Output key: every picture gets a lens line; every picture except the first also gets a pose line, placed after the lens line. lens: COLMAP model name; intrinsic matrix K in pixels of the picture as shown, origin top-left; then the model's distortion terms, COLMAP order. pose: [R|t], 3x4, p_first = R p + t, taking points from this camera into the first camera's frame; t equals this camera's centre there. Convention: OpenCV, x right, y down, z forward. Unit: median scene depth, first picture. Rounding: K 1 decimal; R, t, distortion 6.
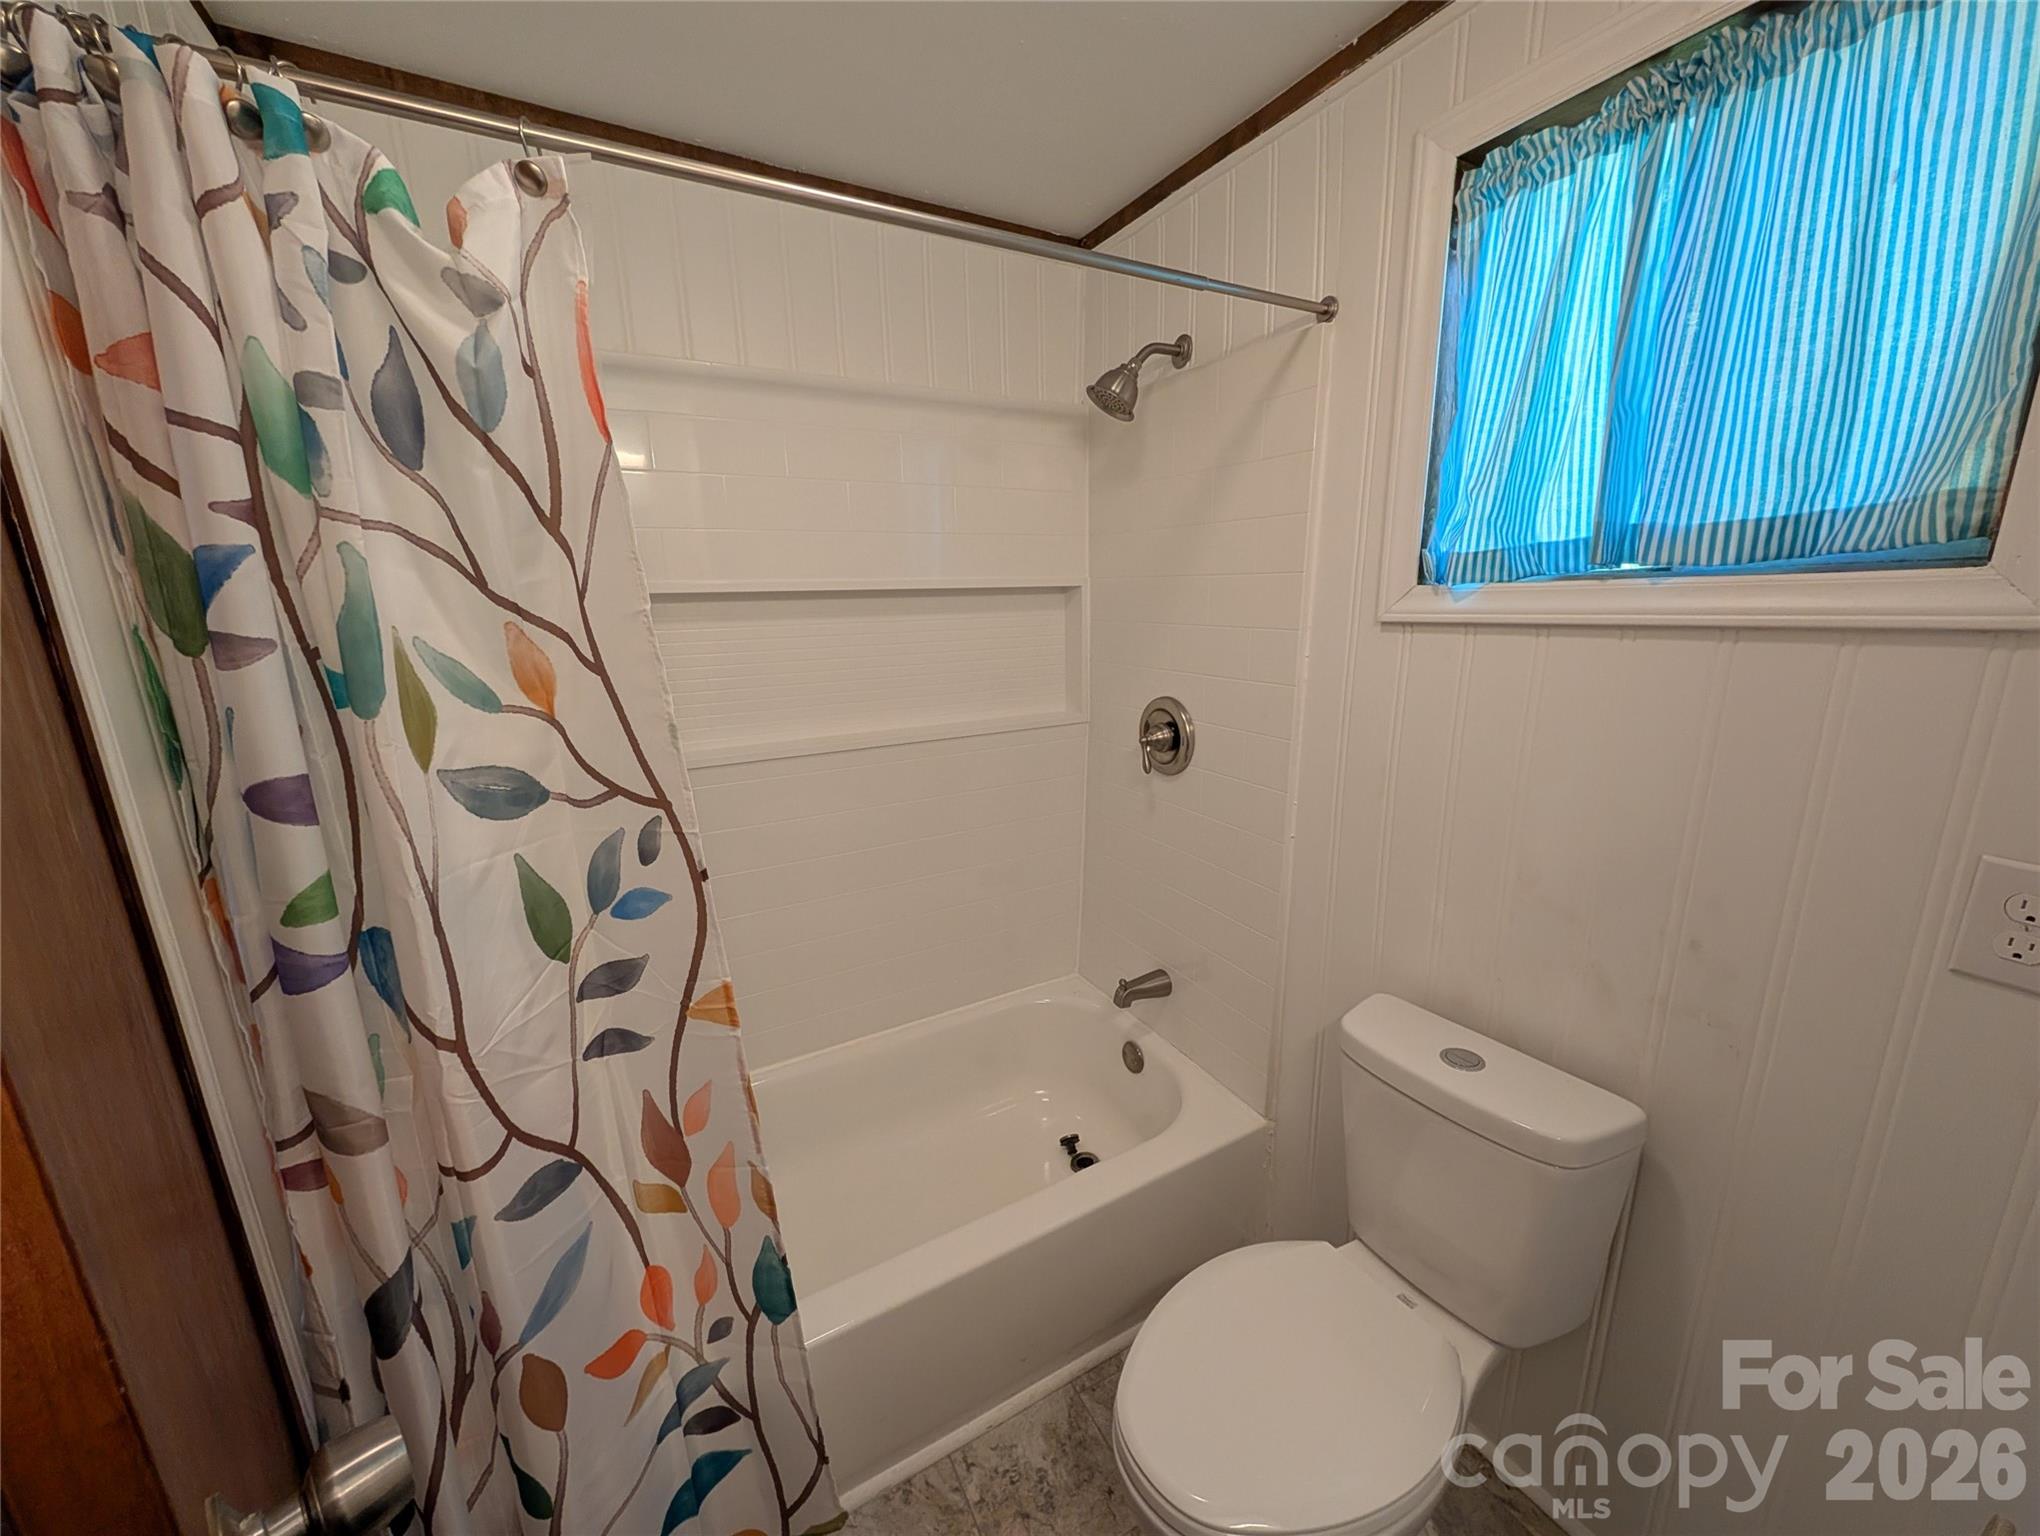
lens RADIAL K [[784.5, 0, 1026.2], [0, 784.5, 774.2], [0, 0, 1]] dist [-0.000102, 0.000251]
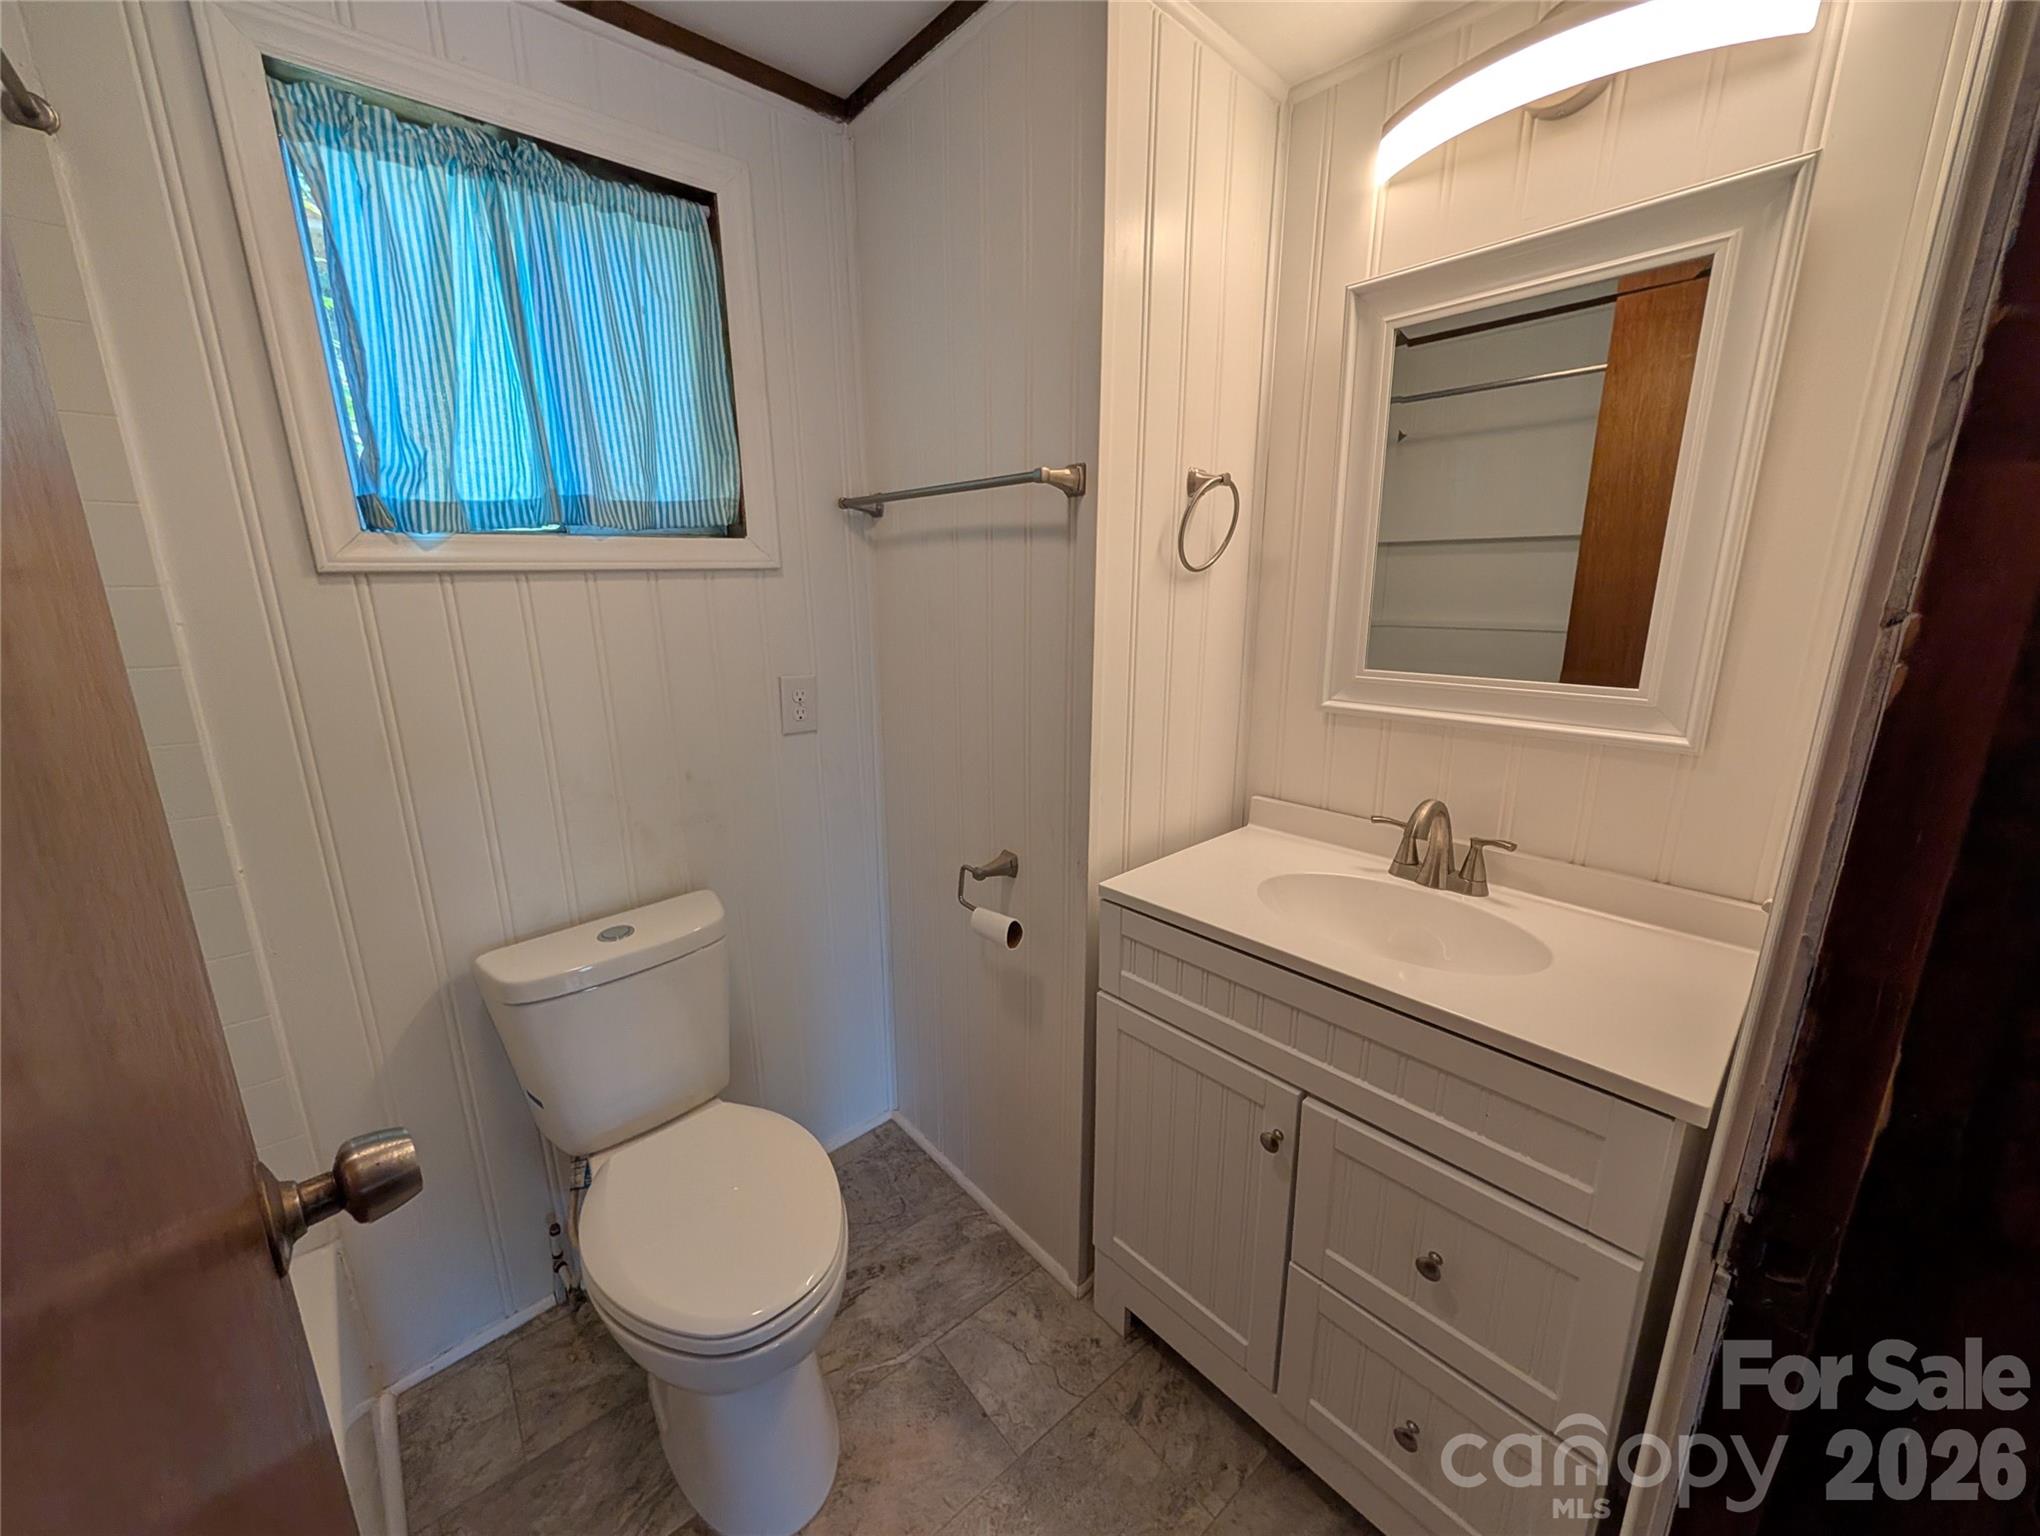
lens RADIAL K [[784.5, 0, 1026.2], [0, 784.5, 774.2], [0, 0, 1]] dist [-0.000102, 0.000251]
pose [[-0.222598, -0.214437, 0.951035, -0.688910], [0.231125, 0.936092, 0.265165, -0.039784], [-0.947117, 0.278833, -0.158811, 0.530742]]
